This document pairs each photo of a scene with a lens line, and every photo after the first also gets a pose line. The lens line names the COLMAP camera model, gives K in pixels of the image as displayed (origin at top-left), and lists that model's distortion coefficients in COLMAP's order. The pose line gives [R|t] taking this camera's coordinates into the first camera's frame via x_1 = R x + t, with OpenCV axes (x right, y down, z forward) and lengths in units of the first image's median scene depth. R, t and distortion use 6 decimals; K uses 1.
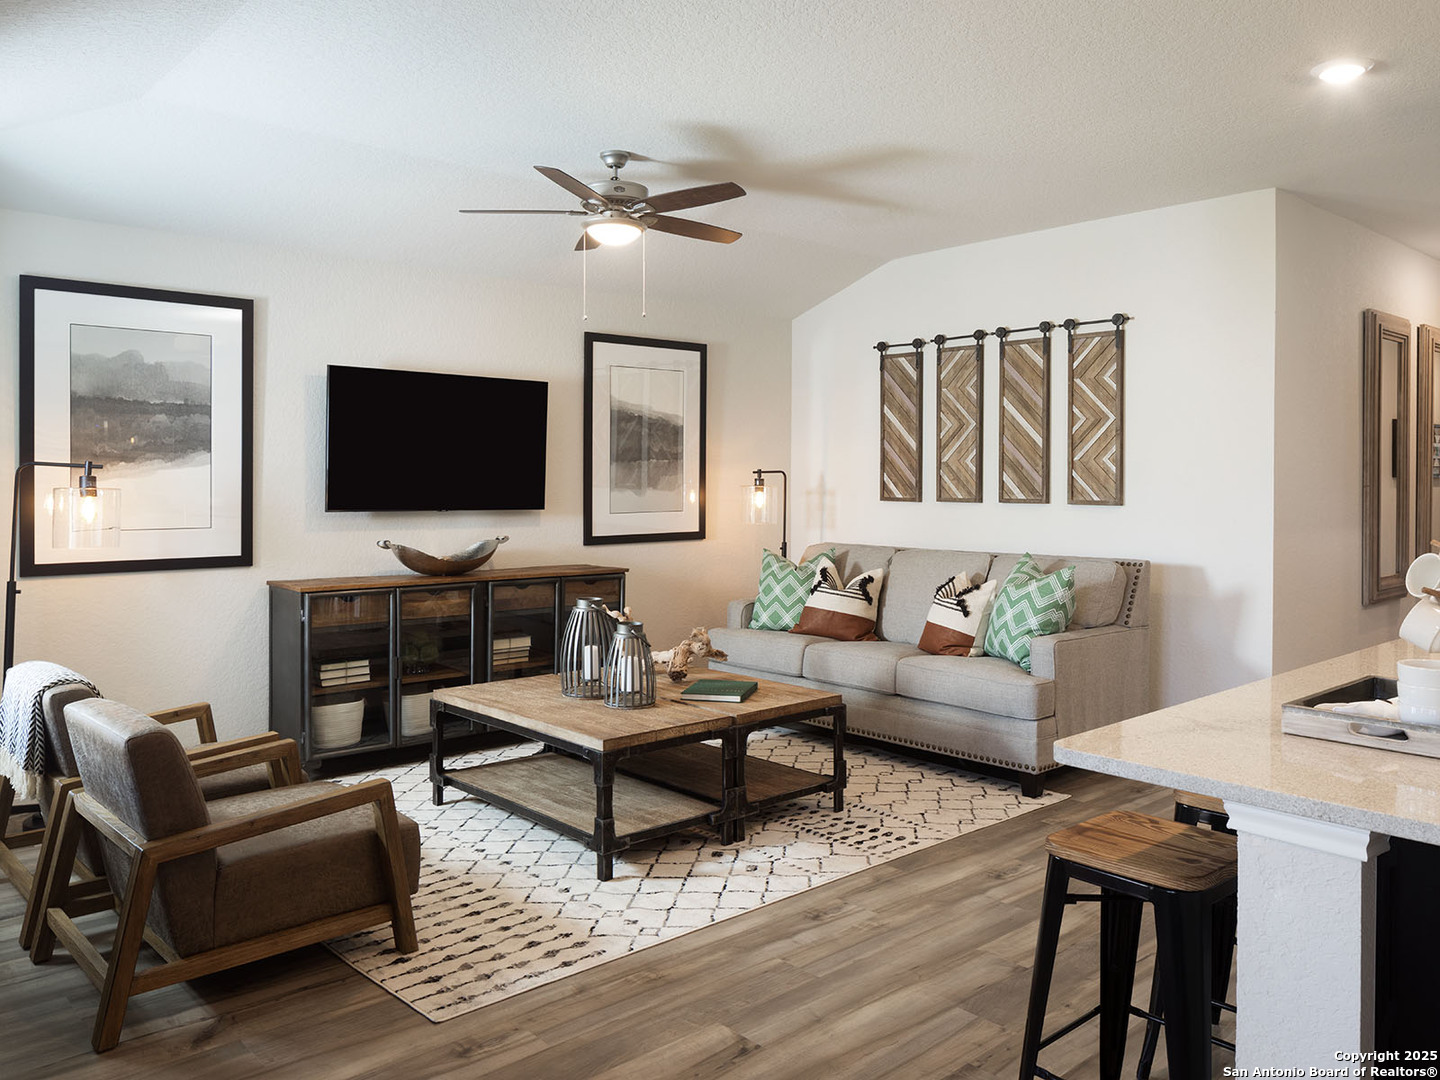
lens RADIAL K [[1093.7, 0, 720.0], [0, 1093.7, 540.0], [0, 0, 1]] dist [-0.013011, -0.002510]
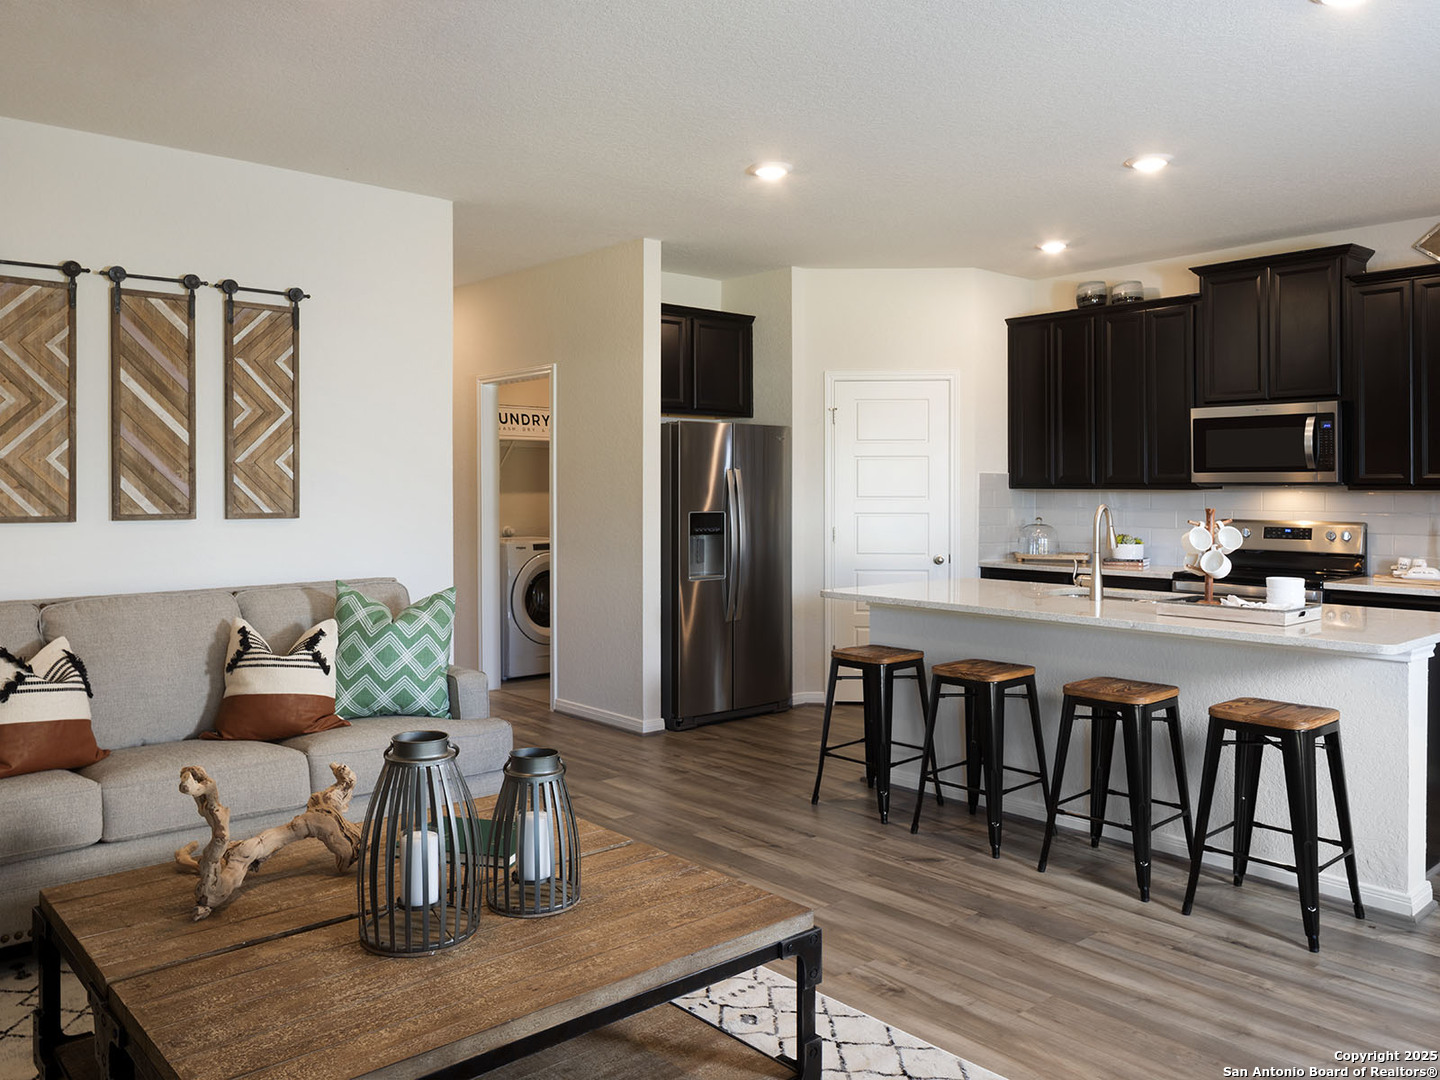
lens RADIAL K [[1109.6, 0, 722.0], [0, 1109.6, 484.8], [0, 0, 1]] dist [-0.001958, 0.002497]
pose [[0.009556, 0.006236, 0.999935, -0.483577], [0.059979, 0.998176, -0.006798, -0.032065], [-0.998154, 0.060040, 0.009164, 0.680496]]
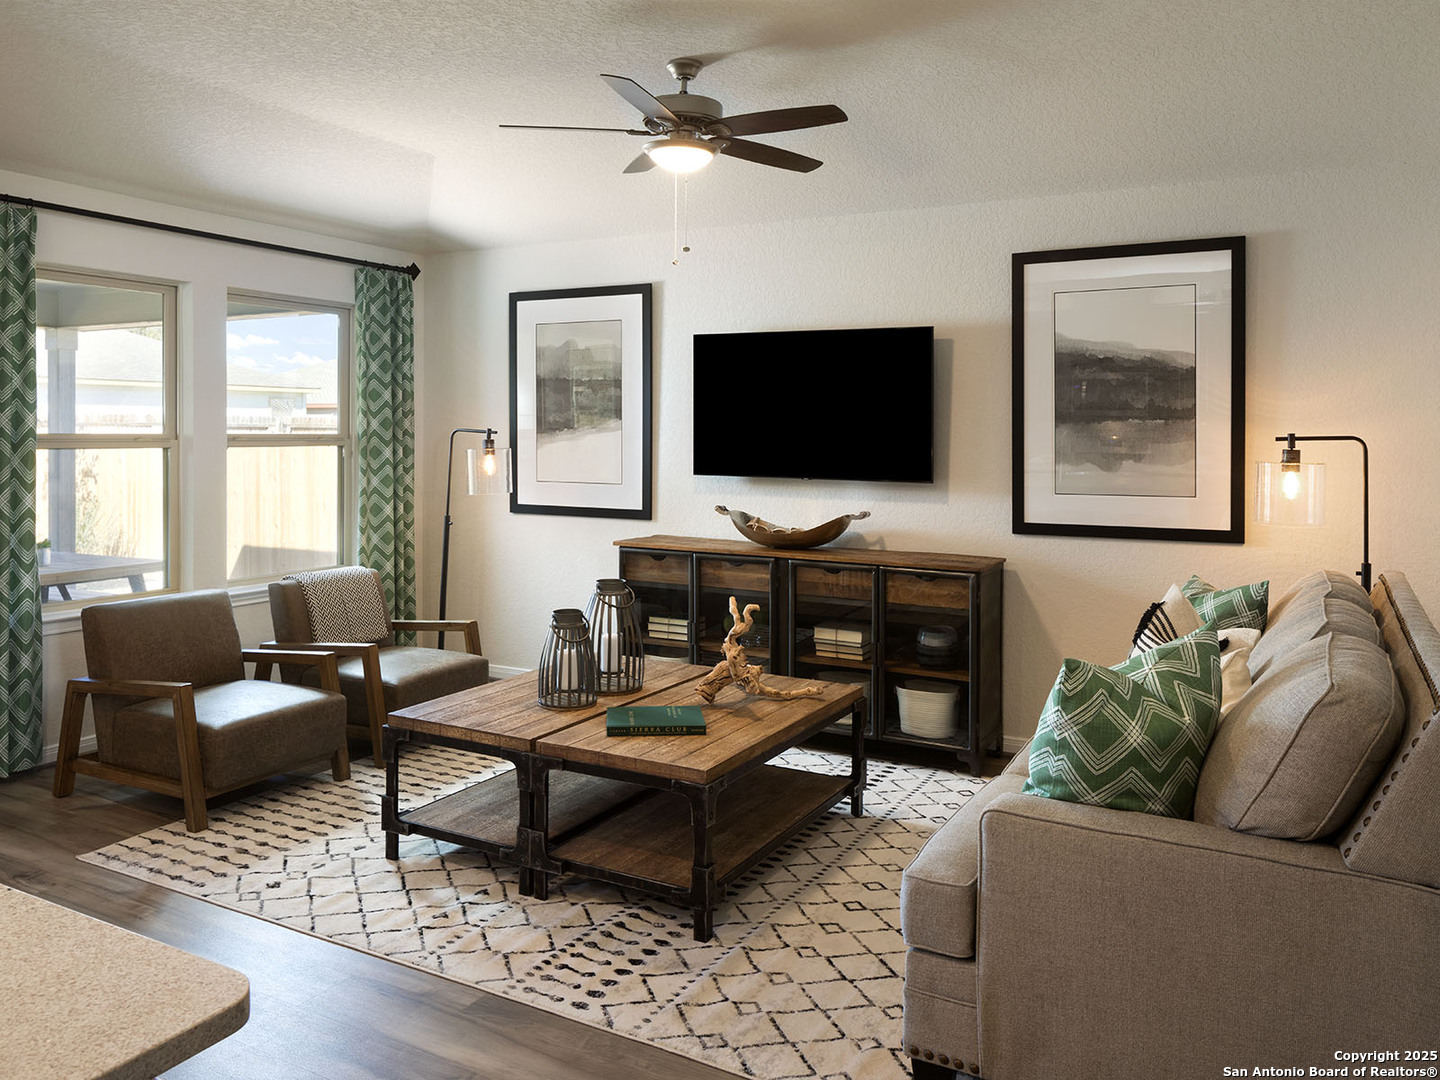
lens RADIAL K [[1109.6, 0, 722.0], [0, 1109.6, 484.8], [0, 0, 1]] dist [-0.001958, 0.002497]
pose [[0.326578, 0.047036, -0.943999, 0.610140], [-0.056670, 0.997939, 0.030118, -0.046202], [0.943470, 0.043661, 0.328570, 0.626091]]
